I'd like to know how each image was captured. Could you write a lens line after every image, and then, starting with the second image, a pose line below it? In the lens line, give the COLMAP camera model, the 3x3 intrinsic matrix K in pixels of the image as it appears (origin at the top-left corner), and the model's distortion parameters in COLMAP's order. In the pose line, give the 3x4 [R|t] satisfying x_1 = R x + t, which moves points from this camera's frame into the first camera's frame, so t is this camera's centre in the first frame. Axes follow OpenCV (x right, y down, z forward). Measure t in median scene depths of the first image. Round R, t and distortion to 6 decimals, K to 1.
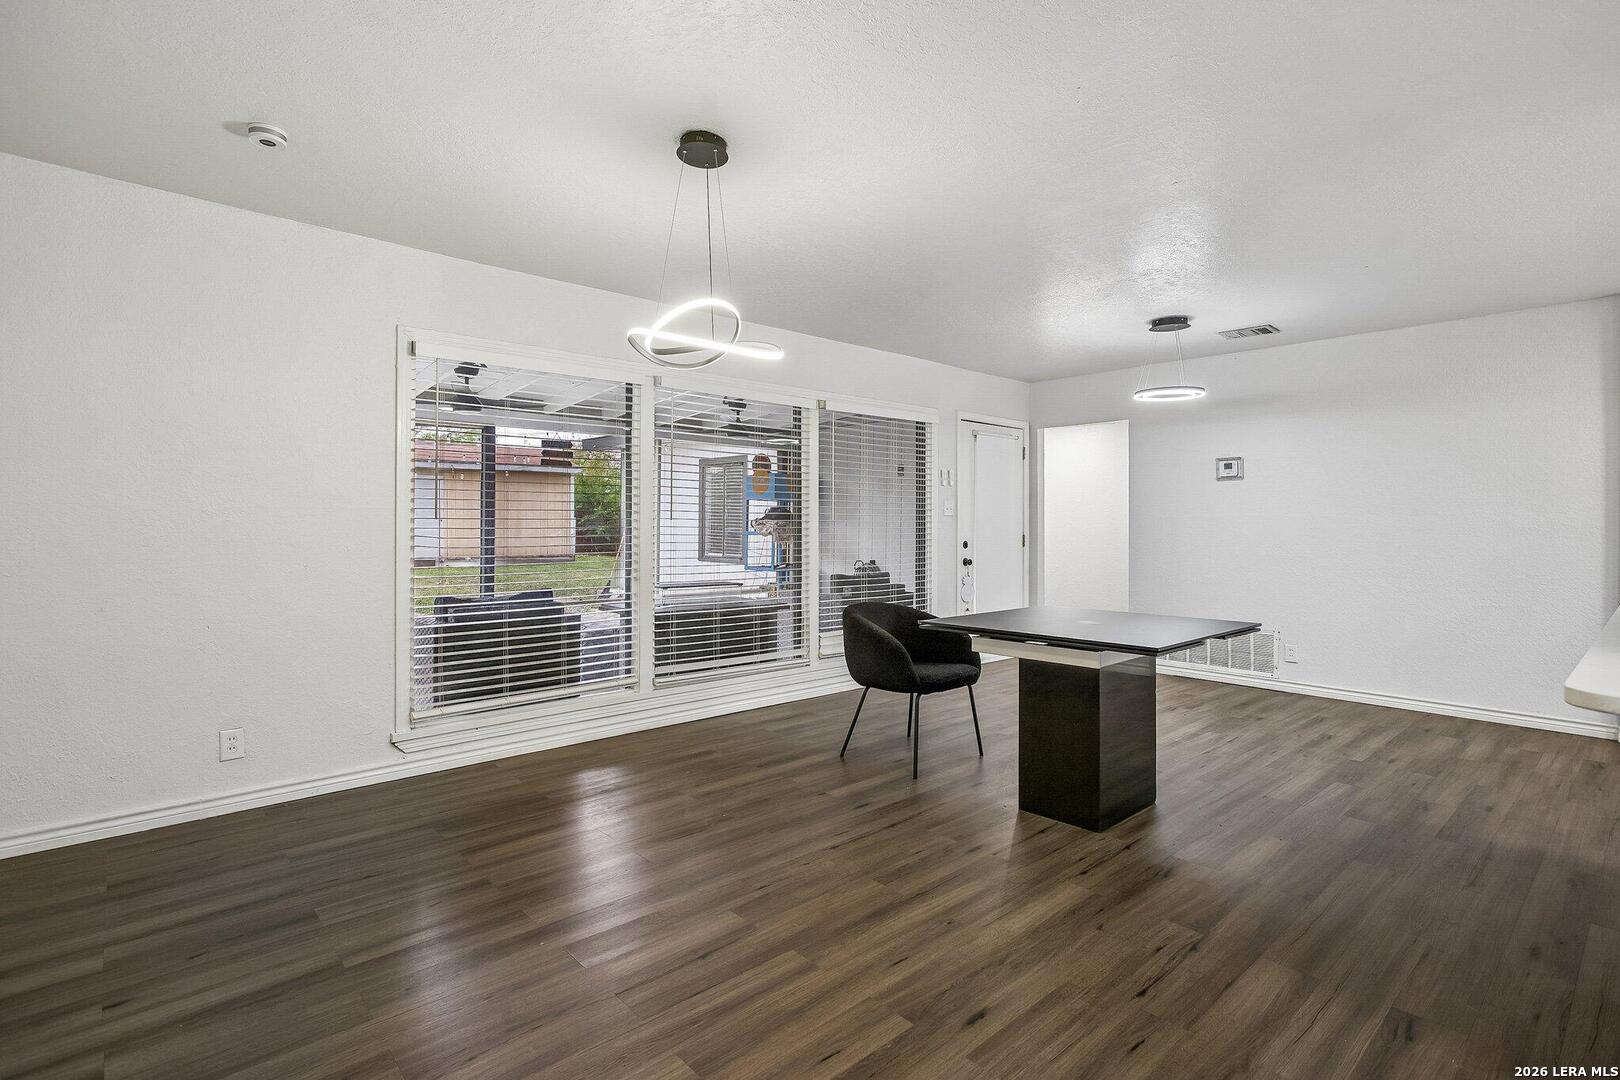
lens RADIAL K [[786.4, 0, 796.1], [0, 786.4, 527.2], [0, 0, 1]] dist [-0.011977, 0.011791]
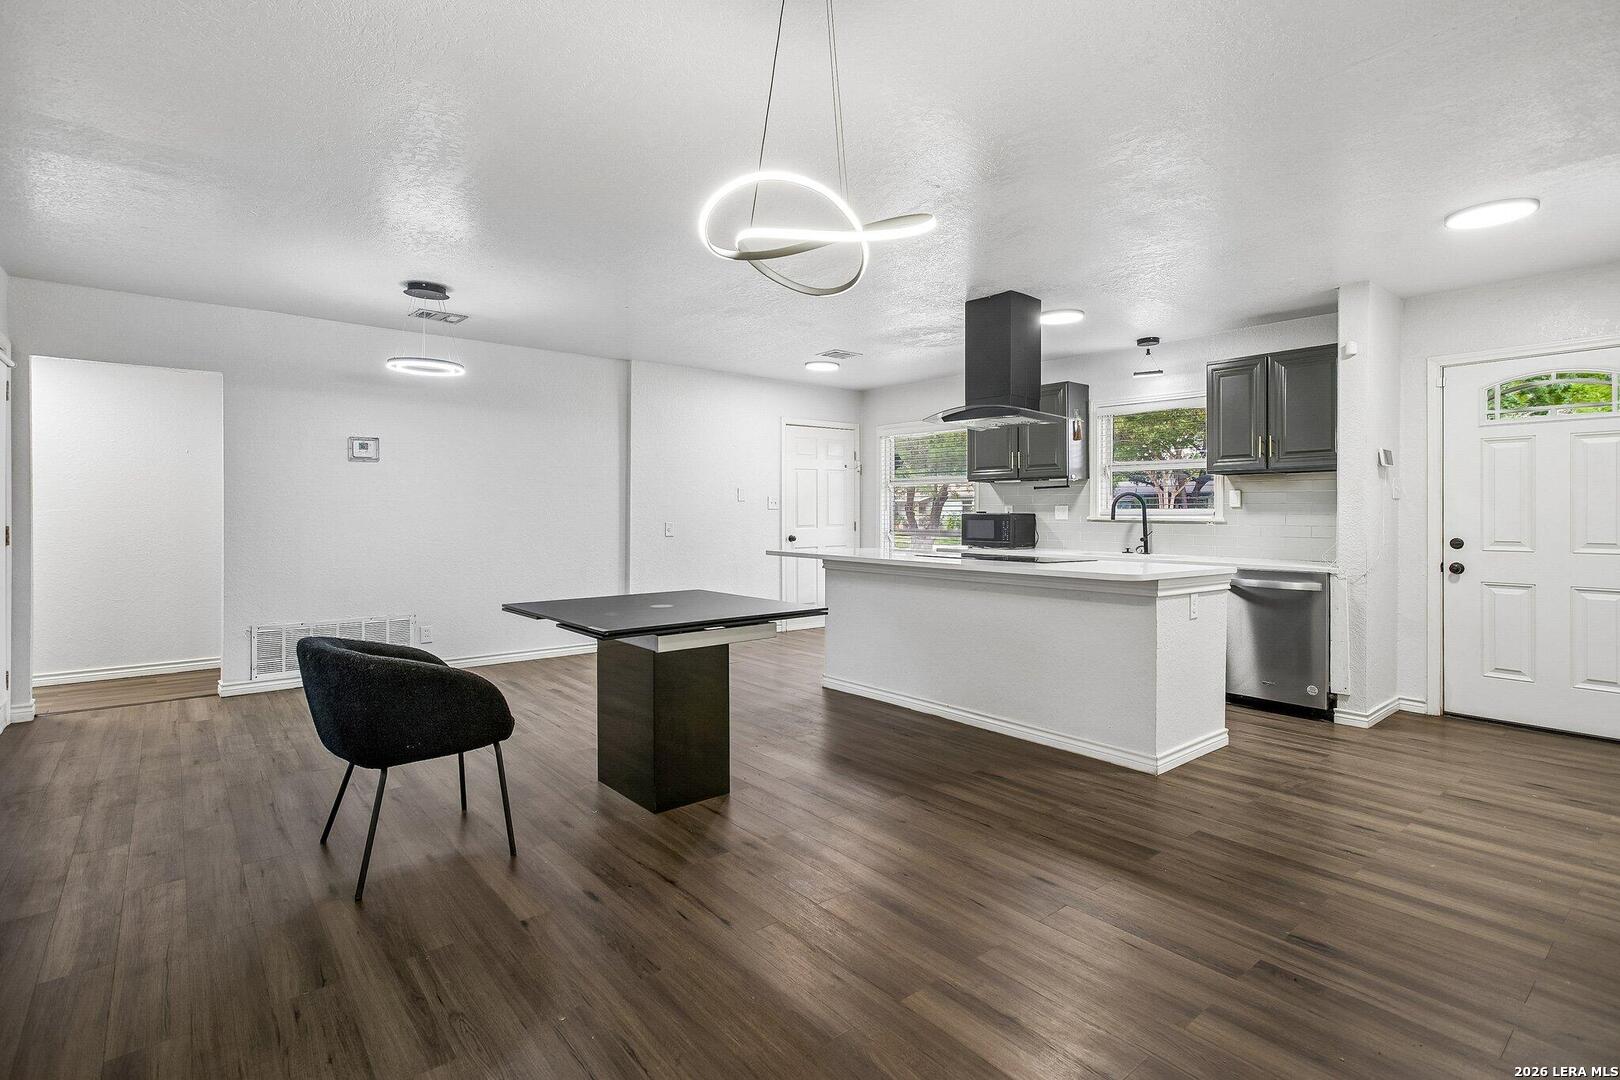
lens RADIAL K [[786.4, 0, 804.4], [0, 786.4, 531.6], [0, 0, 1]] dist [-0.011977, 0.011791]
pose [[0.026475, -0.023487, 0.999374, -0.522549], [0.001658, 0.999724, 0.023451, 0.002868], [-0.999648, 0.001036, 0.026506, 0.659360]]
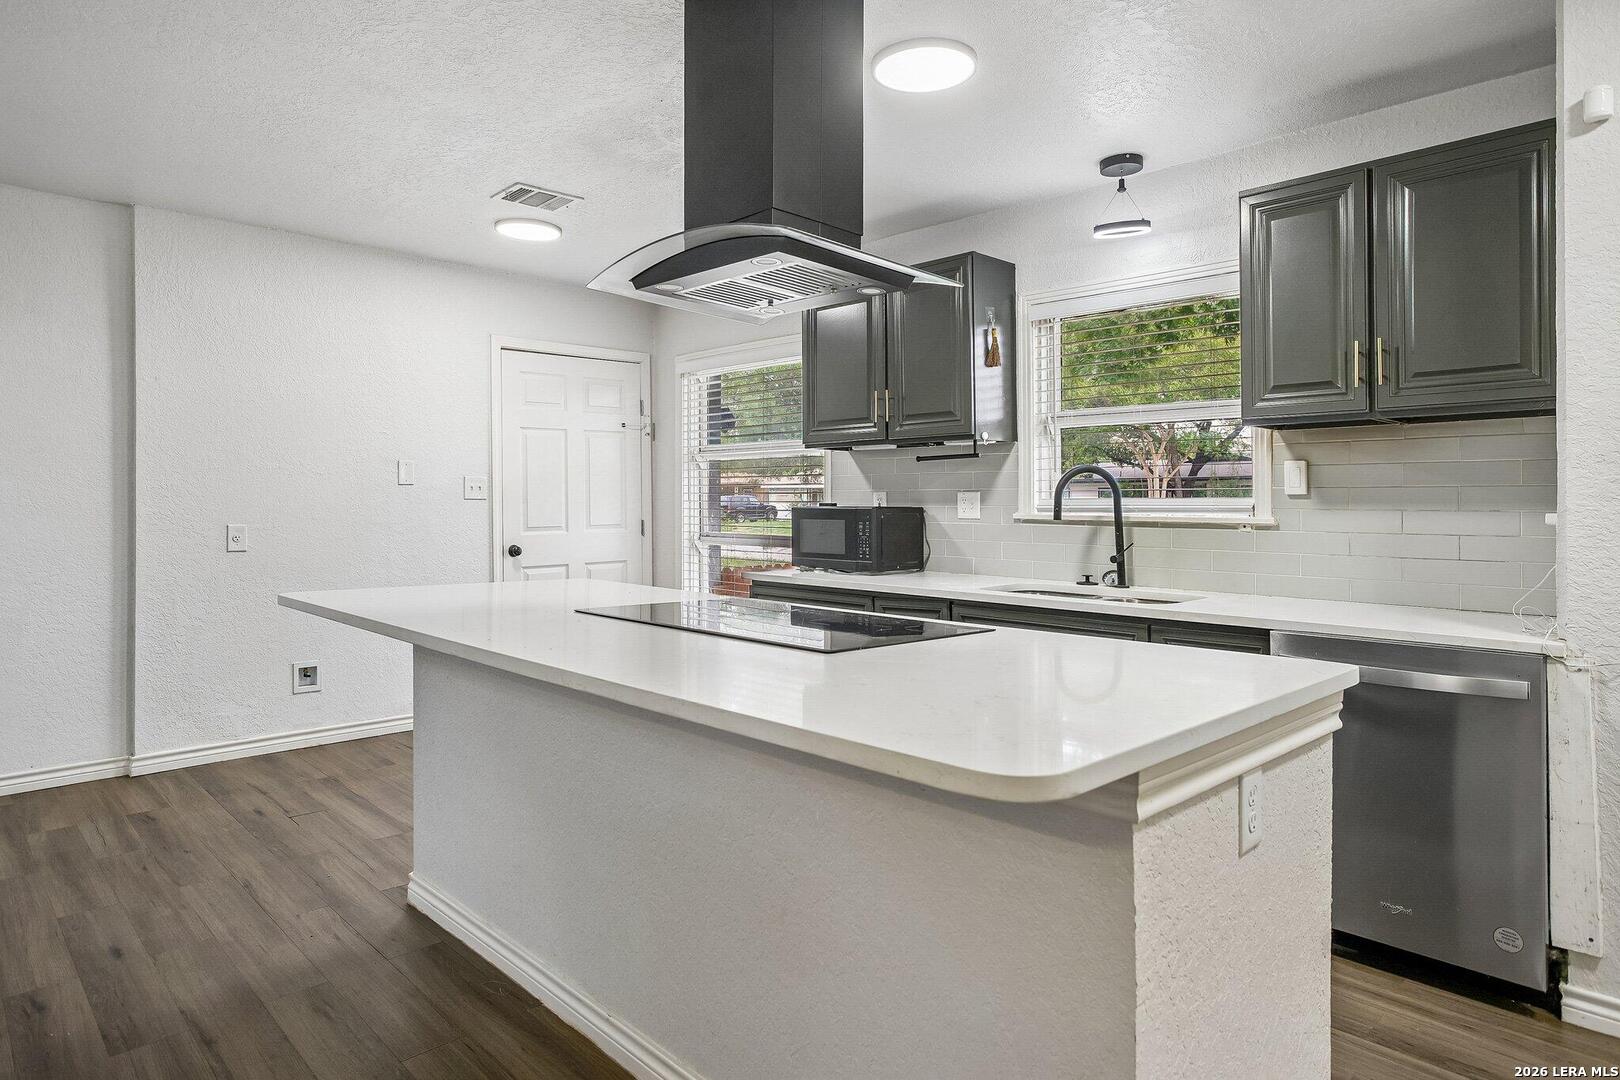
lens RADIAL K [[949.1, 0, 808.1], [0, 949.1, 507.7], [0, 0, 1]] dist [-0.002652, -0.000247]
pose [[-0.053185, -0.005843, 0.998568, 0.081839], [0.002753, 0.999978, 0.005998, -0.001532], [-0.998581, 0.003068, -0.053168, 0.402570]]
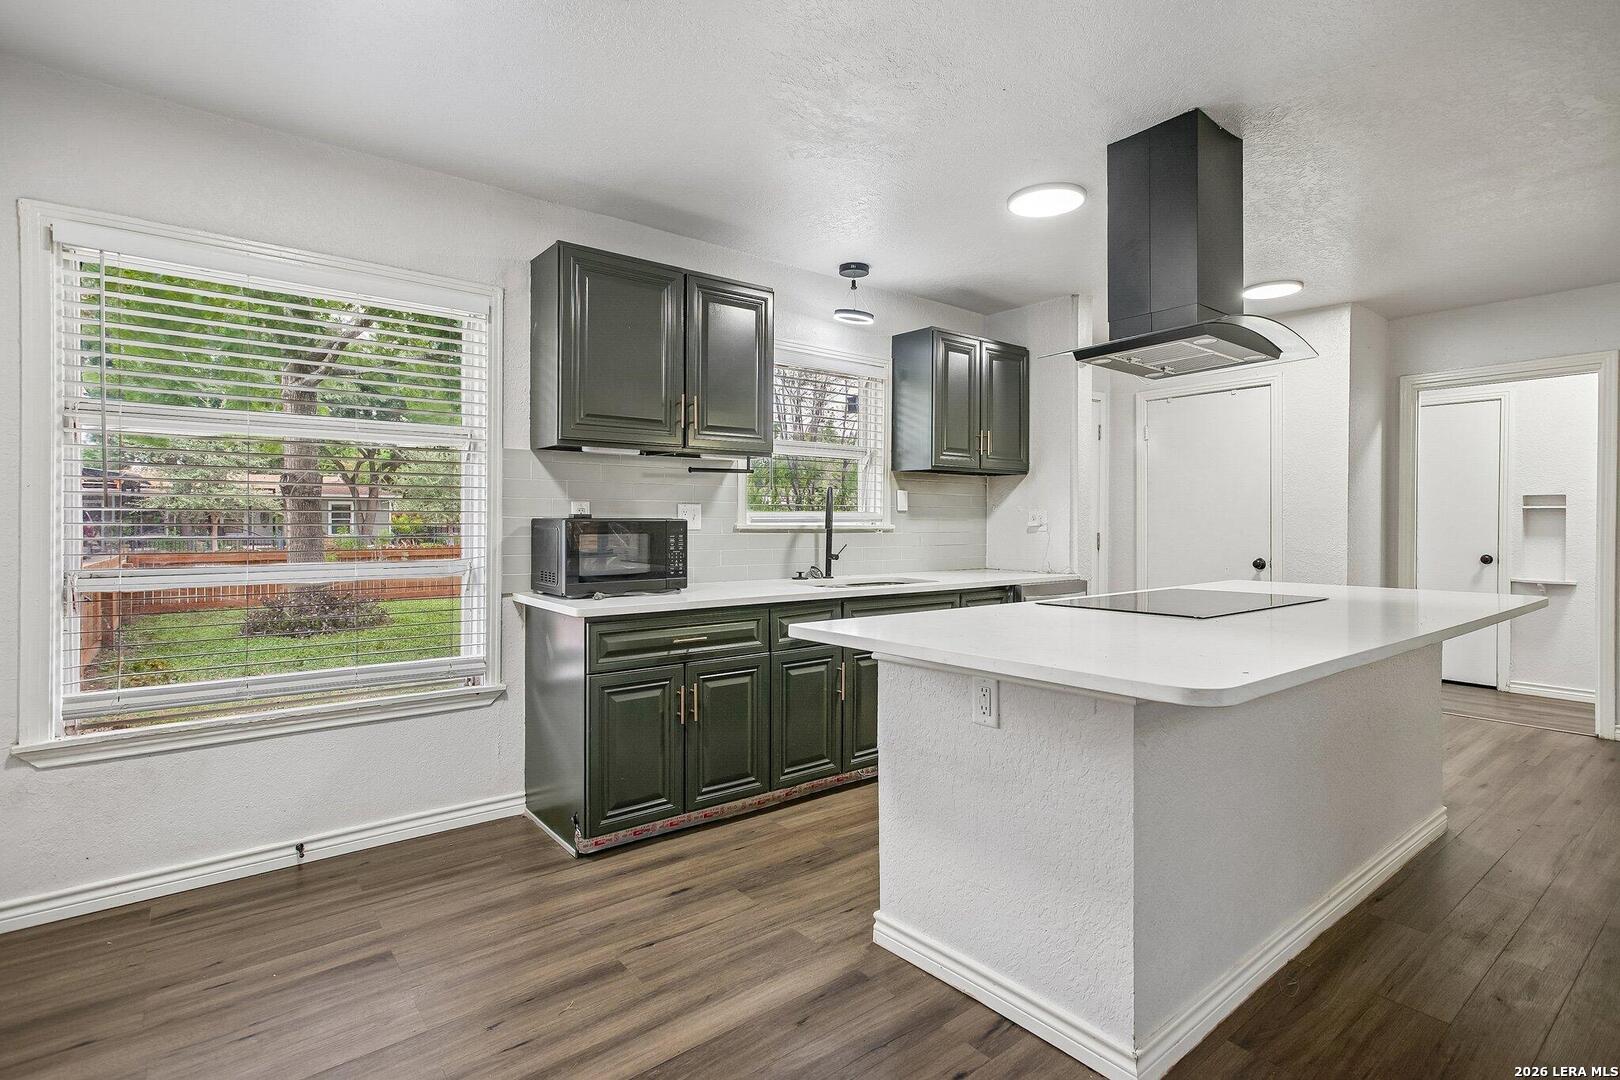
lens RADIAL K [[786.4, 0, 812.2], [0, 786.4, 525.2], [0, 0, 1]] dist [-0.011977, 0.011791]
pose [[-0.999283, -0.006683, 0.037264, 0.956330], [-0.006189, 0.999892, 0.013342, -0.000489], [-0.037349, 0.013101, -0.999216, 1.066878]]
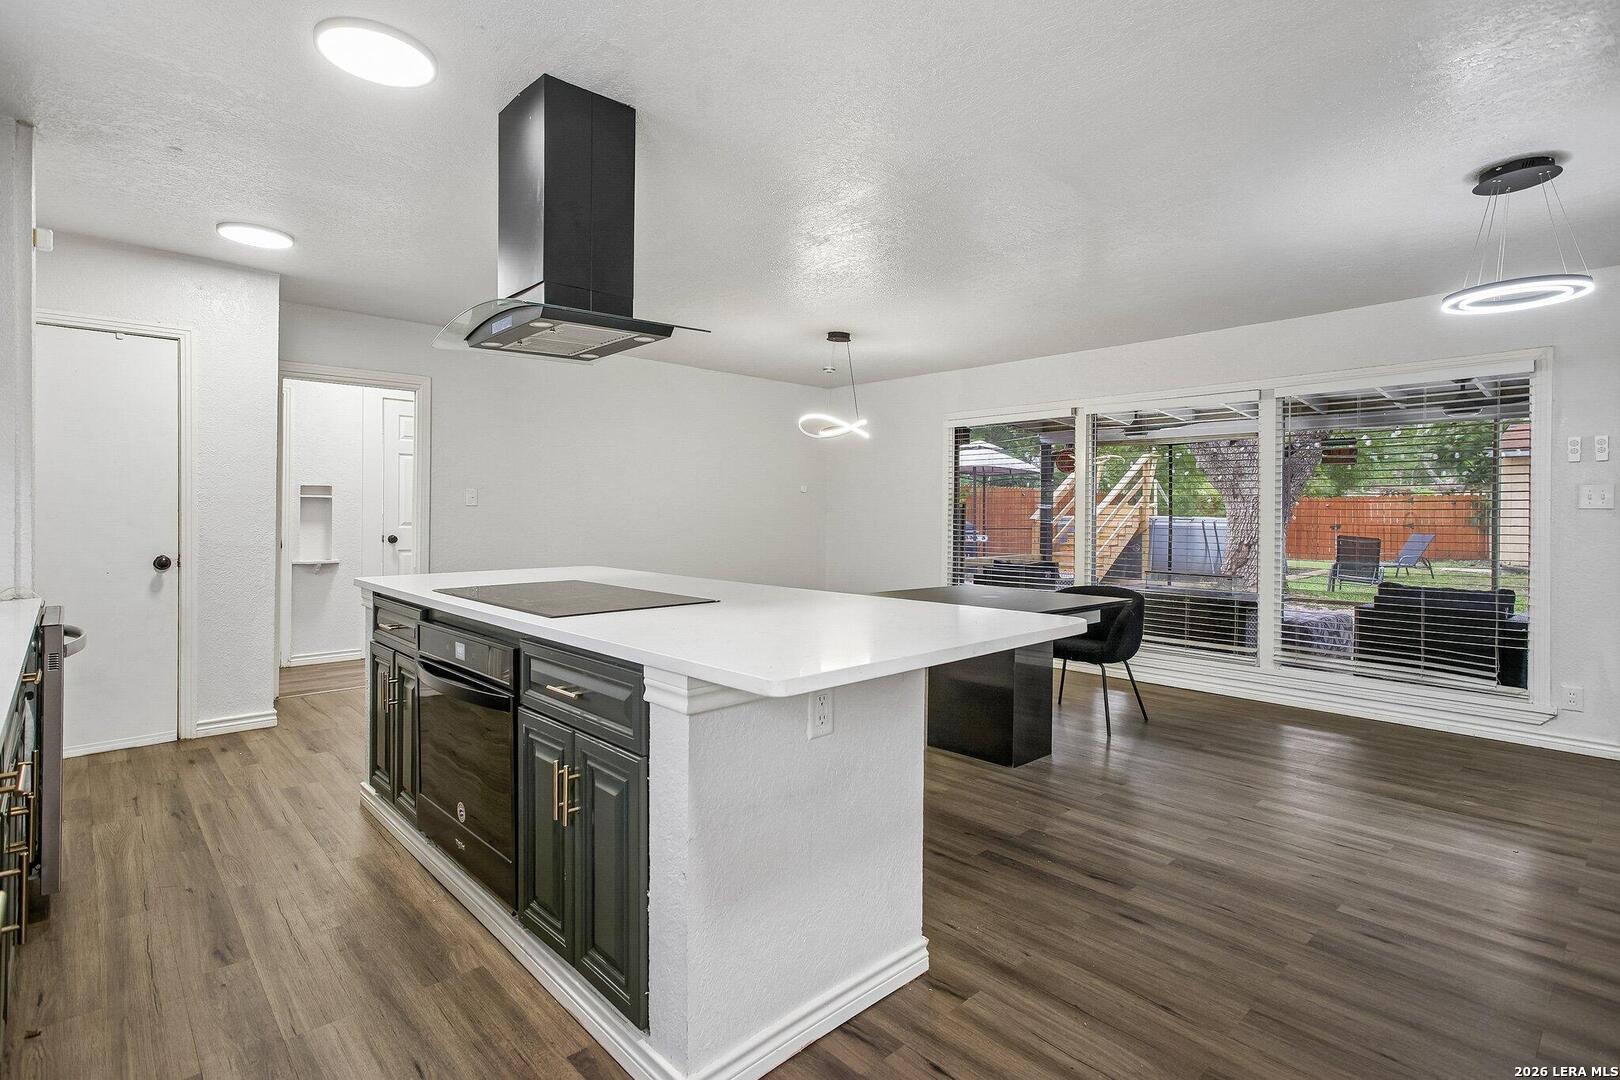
lens RADIAL K [[786.4, 0, 786.1], [0, 786.4, 502.9], [0, 0, 1]] dist [-0.011977, 0.011791]
pose [[0.012475, -0.014736, -0.999814, 1.316566], [-0.014253, 0.999787, -0.014914, 0.001035], [0.999821, 0.014436, 0.012262, 0.560975]]
